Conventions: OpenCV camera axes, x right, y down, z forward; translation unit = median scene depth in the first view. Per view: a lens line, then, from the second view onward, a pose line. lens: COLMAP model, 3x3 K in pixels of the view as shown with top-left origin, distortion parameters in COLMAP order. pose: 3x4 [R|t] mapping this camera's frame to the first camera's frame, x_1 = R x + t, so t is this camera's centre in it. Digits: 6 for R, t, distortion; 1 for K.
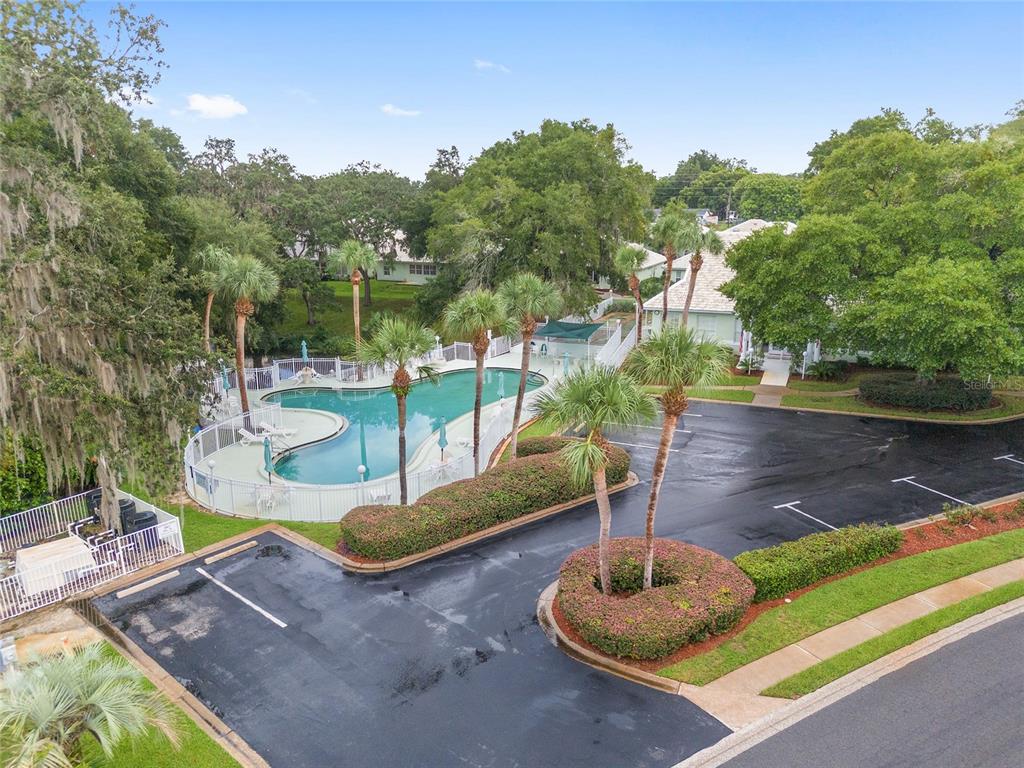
lens RADIAL K [[733.1, 0, 511.7], [0, 733.1, 392.7], [0, 0, 1]] dist [0.066531, -0.077818]
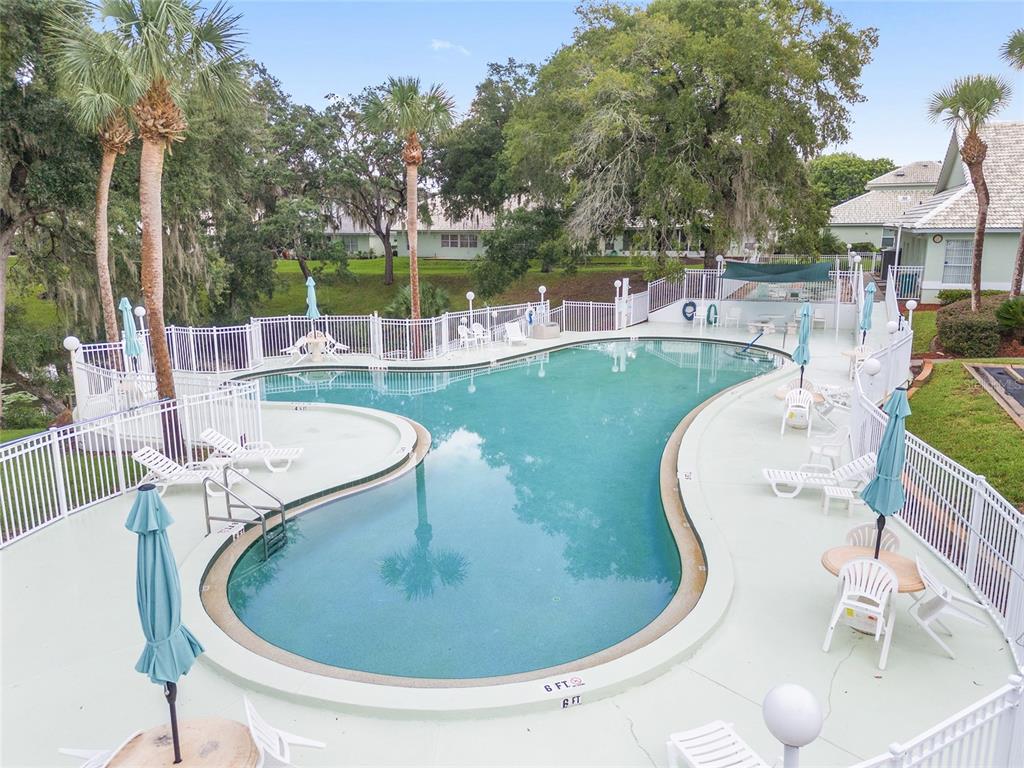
lens RADIAL K [[733.1, 0, 511.7], [0, 733.1, 392.7], [0, 0, 1]] dist [0.066531, -0.077818]
pose [[0.999932, -0.006453, 0.009735, -0.149992], [0.006766, 0.999447, -0.032552, 0.026951], [-0.009520, 0.032615, 0.999423, 0.496619]]
